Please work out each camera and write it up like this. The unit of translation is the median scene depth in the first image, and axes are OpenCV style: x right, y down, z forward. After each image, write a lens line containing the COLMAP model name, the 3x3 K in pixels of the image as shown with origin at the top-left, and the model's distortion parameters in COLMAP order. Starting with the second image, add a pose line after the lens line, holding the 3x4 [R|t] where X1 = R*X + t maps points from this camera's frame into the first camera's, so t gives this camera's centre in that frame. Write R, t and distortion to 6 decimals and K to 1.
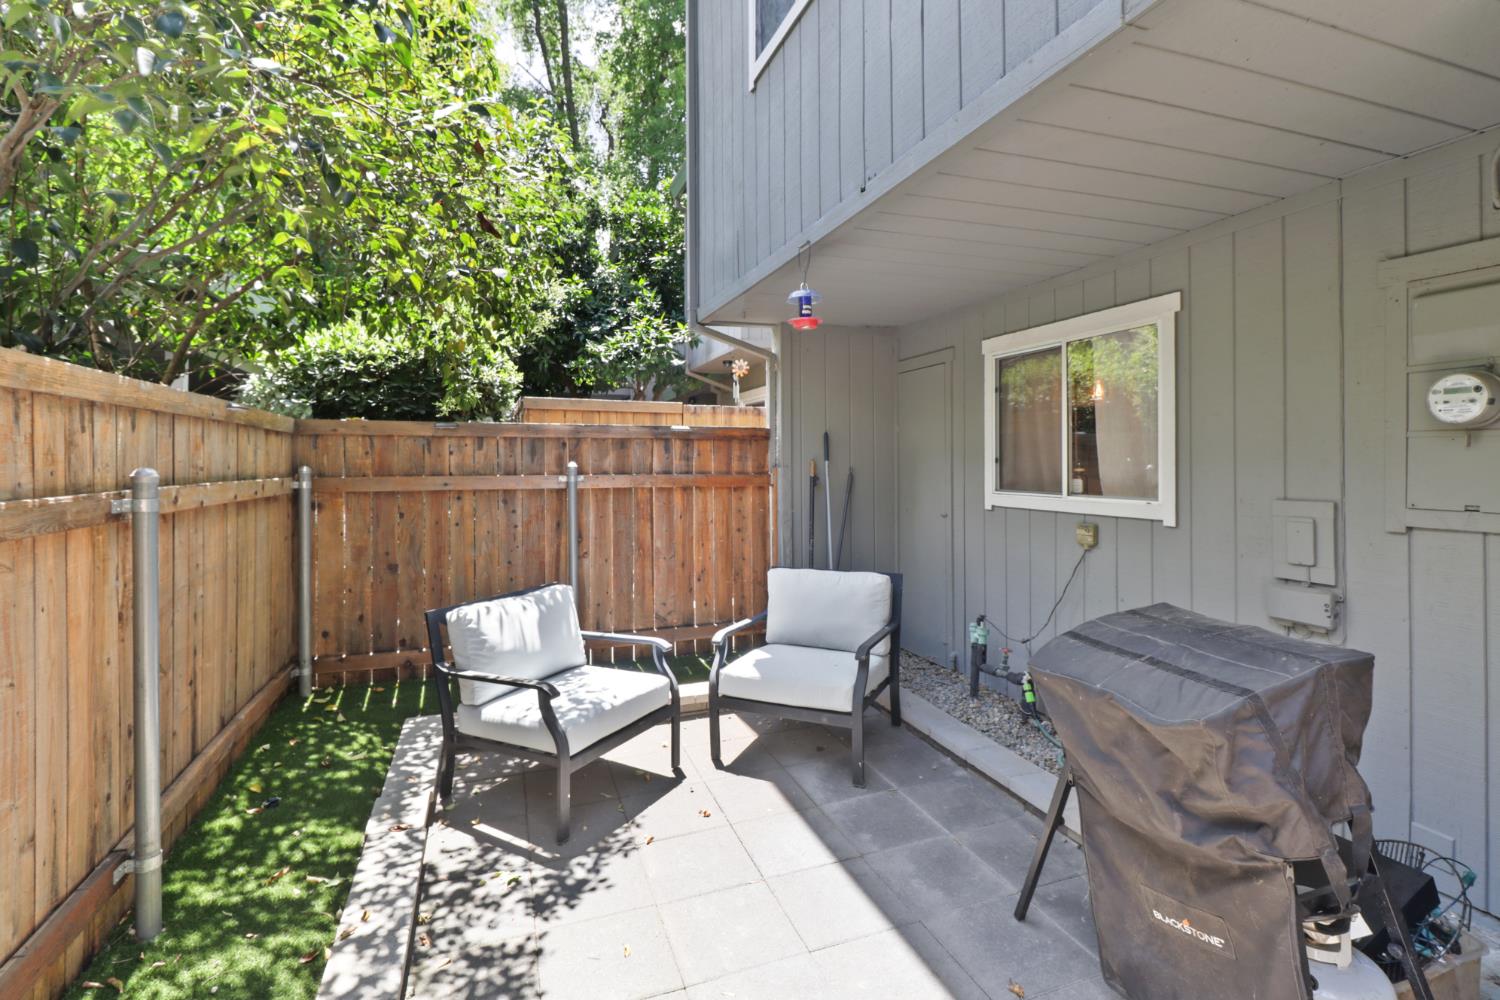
lens RADIAL K [[706.0, 0, 747.9], [0, 706.0, 456.1], [0, 0, 1]] dist [0.020779, -0.013275]
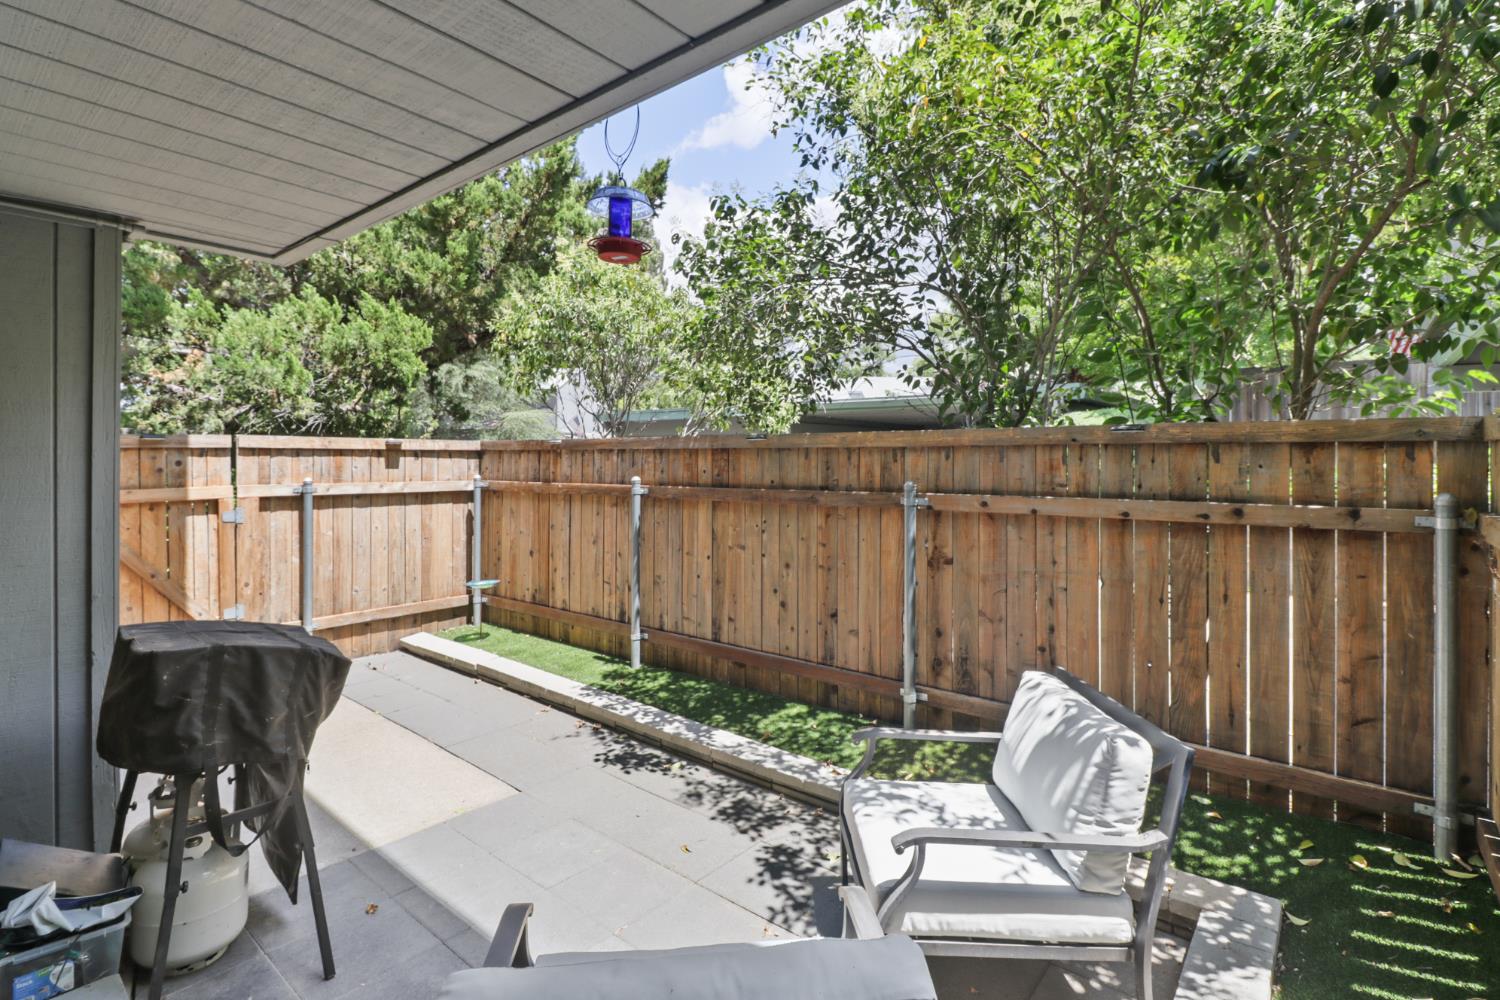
lens RADIAL K [[706.0, 0, 743.3], [0, 706.0, 463.4], [0, 0, 1]] dist [0.020779, -0.013275]
pose [[-0.865607, 0.008611, -0.500649, 0.245981], [0.008086, 0.999962, 0.003219, -0.020523], [0.500658, -0.001262, -0.865644, 1.364486]]
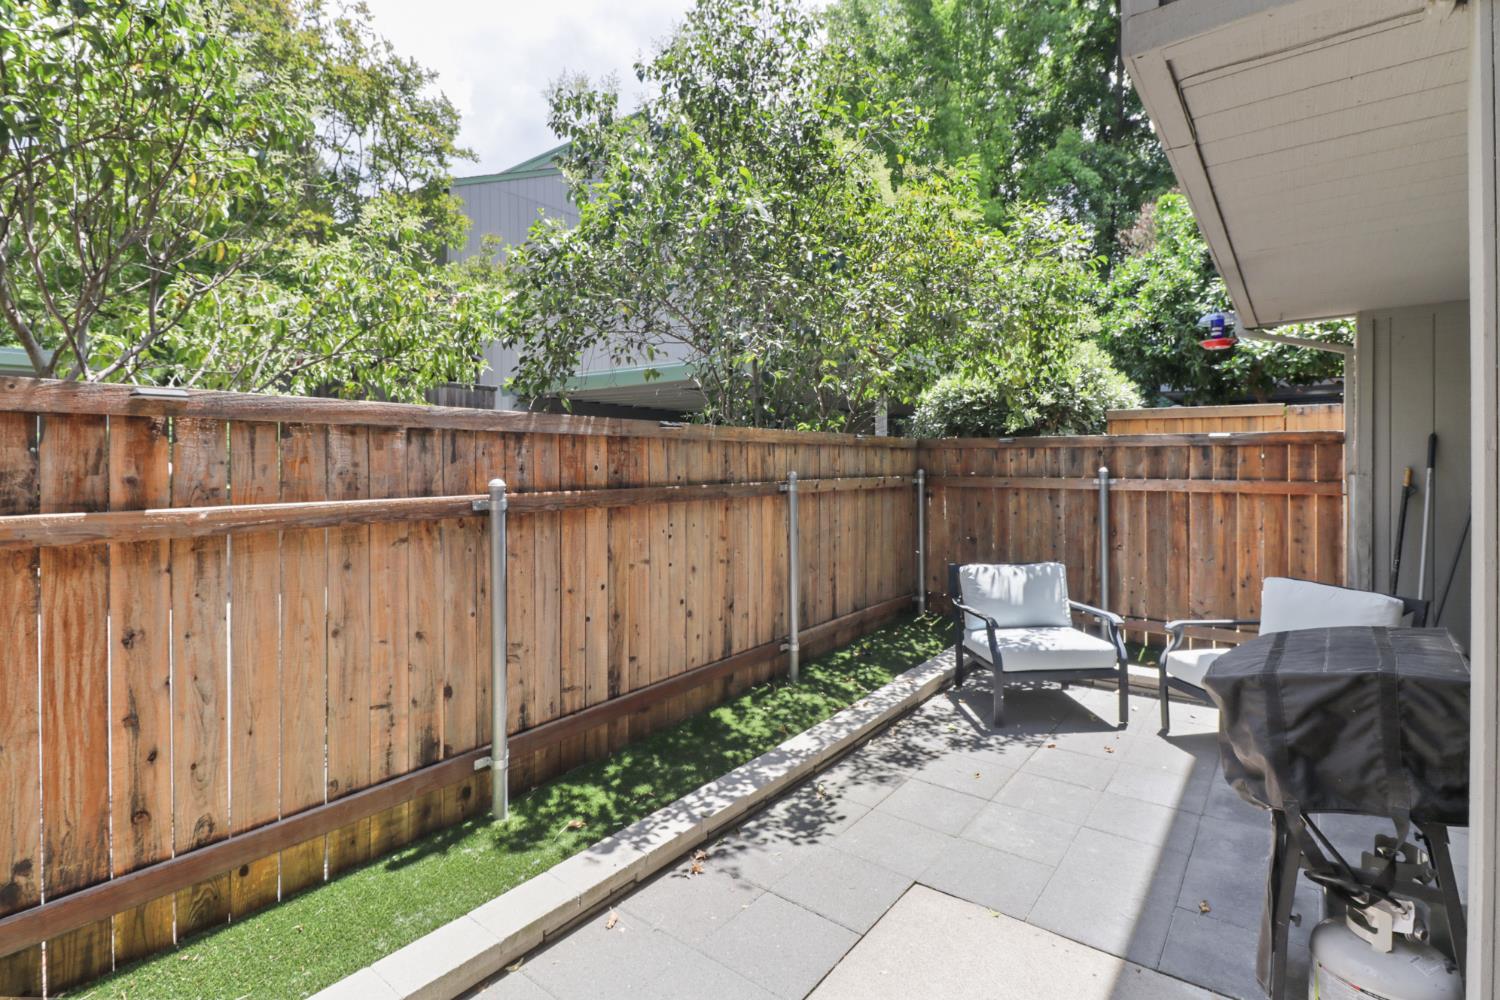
lens RADIAL K [[706.0, 0, 750.3], [0, 706.0, 473.7], [0, 0, 1]] dist [0.020779, -0.013275]
pose [[0.531349, 0.016255, -0.846997, 0.555229], [0.005937, 0.999720, 0.022910, -0.015493], [0.847132, -0.017202, 0.531104, -0.166860]]
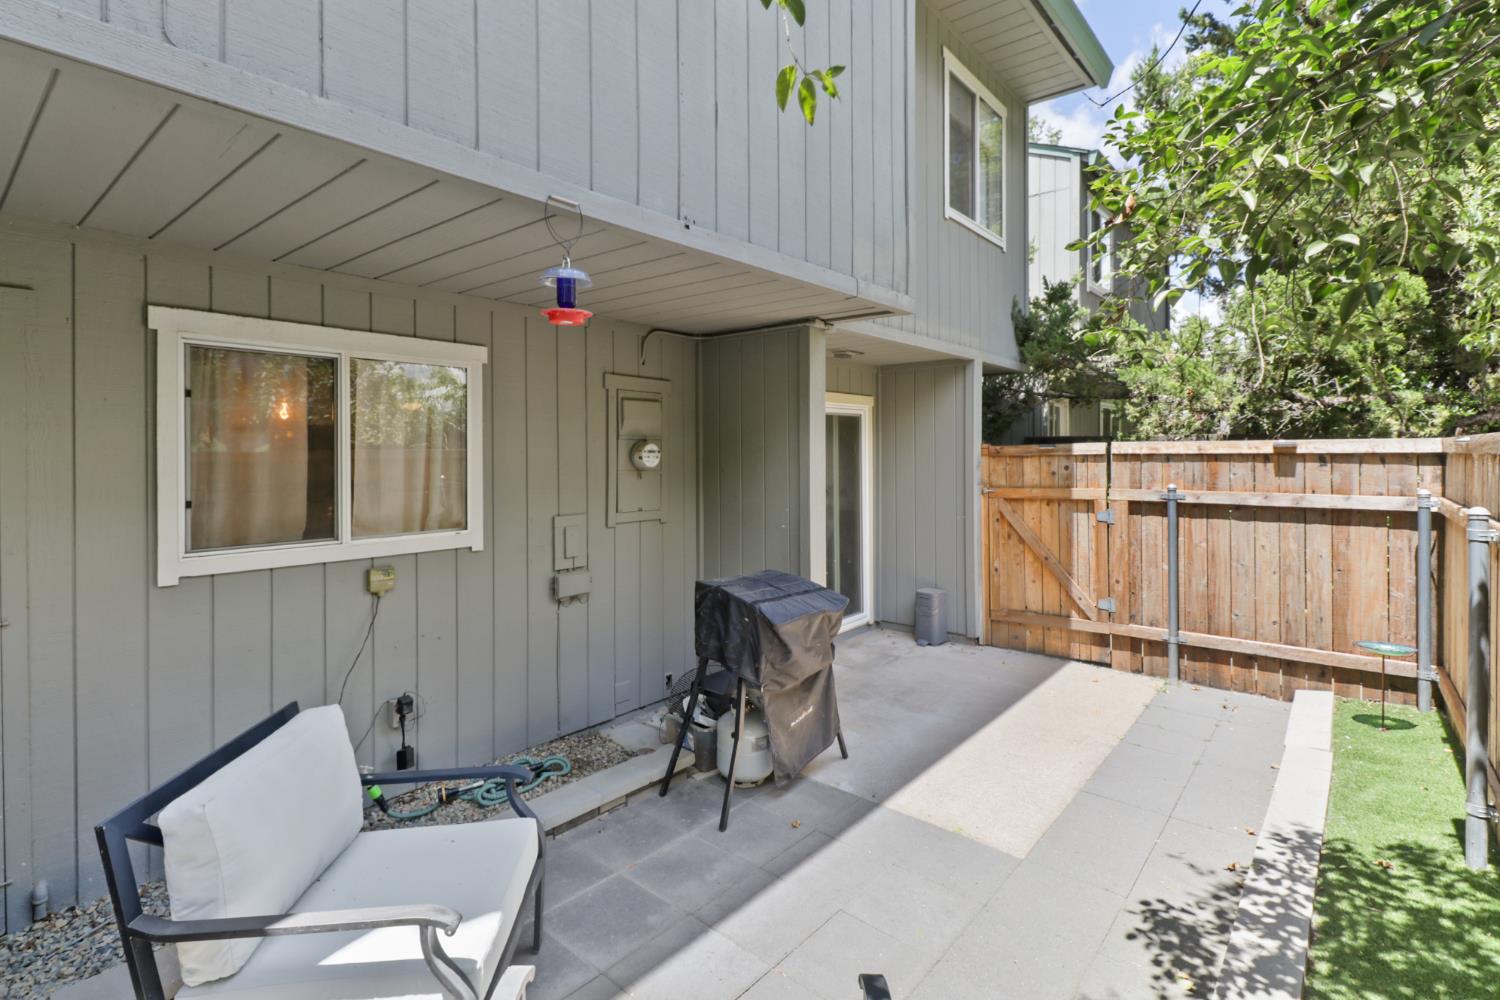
lens RADIAL K [[706.0, 0, 763.1], [0, 706.0, 447.7], [0, 0, 1]] dist [0.020779, -0.013275]
pose [[-0.507190, 0.016802, 0.861671, -0.551253], [-0.000219, 0.999807, -0.019624, -0.039125], [-0.861834, -0.010141, -0.507089, 1.063290]]
